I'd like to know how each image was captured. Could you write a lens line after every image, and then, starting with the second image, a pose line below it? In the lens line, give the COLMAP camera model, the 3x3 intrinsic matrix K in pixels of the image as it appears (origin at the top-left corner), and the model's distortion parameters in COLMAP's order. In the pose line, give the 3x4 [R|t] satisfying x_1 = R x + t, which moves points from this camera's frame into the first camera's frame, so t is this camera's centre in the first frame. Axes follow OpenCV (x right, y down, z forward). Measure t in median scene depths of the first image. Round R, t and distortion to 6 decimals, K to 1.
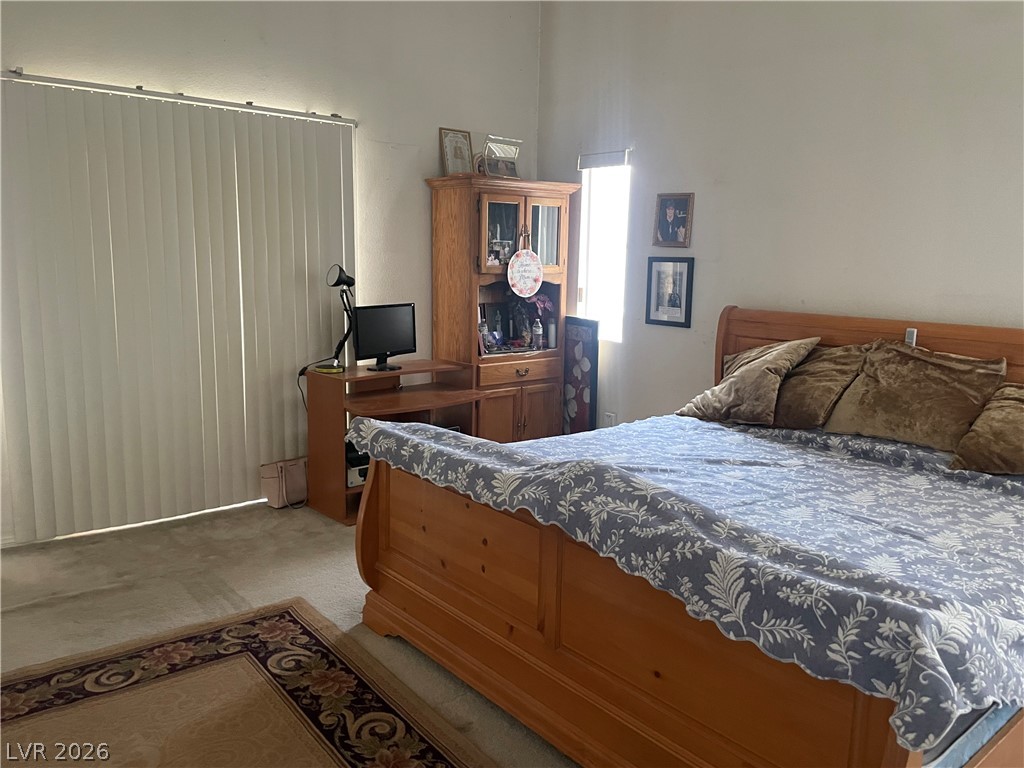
lens RADIAL K [[771.5, 0, 517.2], [0, 771.5, 378.1], [0, 0, 1]] dist [0.084322, -0.134670]
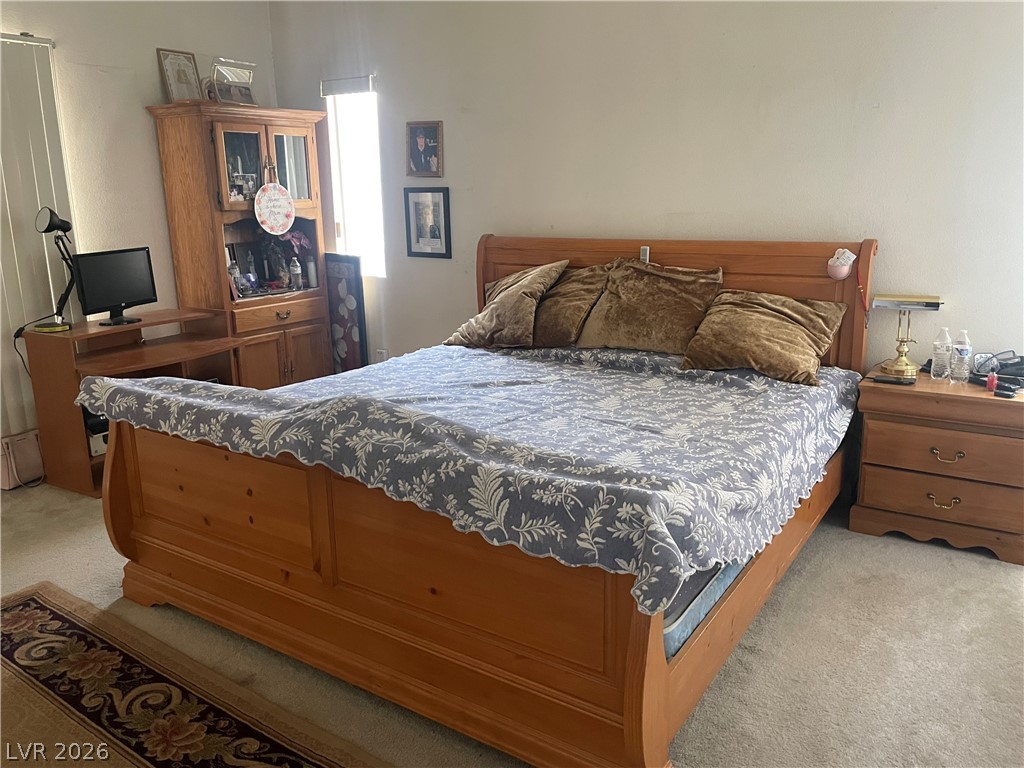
lens RADIAL K [[771.5, 0, 517.2], [0, 771.5, 378.1], [0, 0, 1]] dist [0.084322, -0.134670]
pose [[0.956344, -0.100172, 0.274538, 0.020566], [0.077746, 0.992773, 0.091414, 0.008109], [-0.281711, -0.066079, 0.957221, -0.002816]]
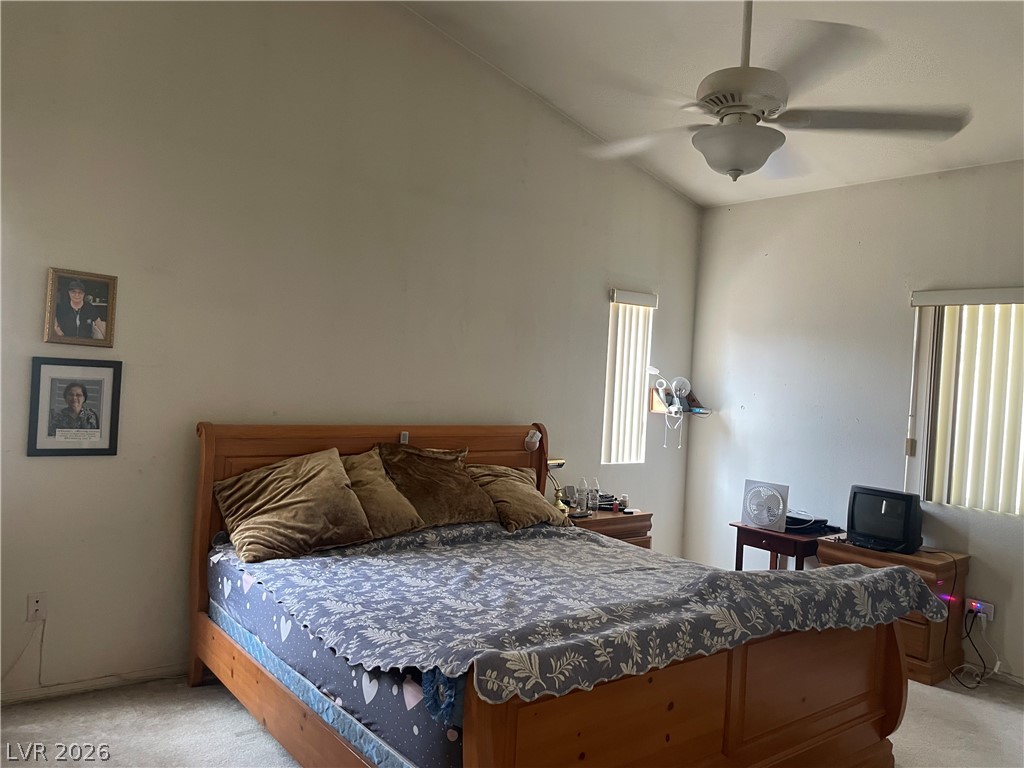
lens RADIAL K [[771.5, 0, 517.2], [0, 771.5, 378.1], [0, 0, 1]] dist [0.084322, -0.134670]
pose [[0.040381, -0.019756, 0.998989, -0.828682], [0.102368, 0.994625, 0.015532, -0.179280], [-0.993927, 0.101637, 0.042186, 0.943215]]
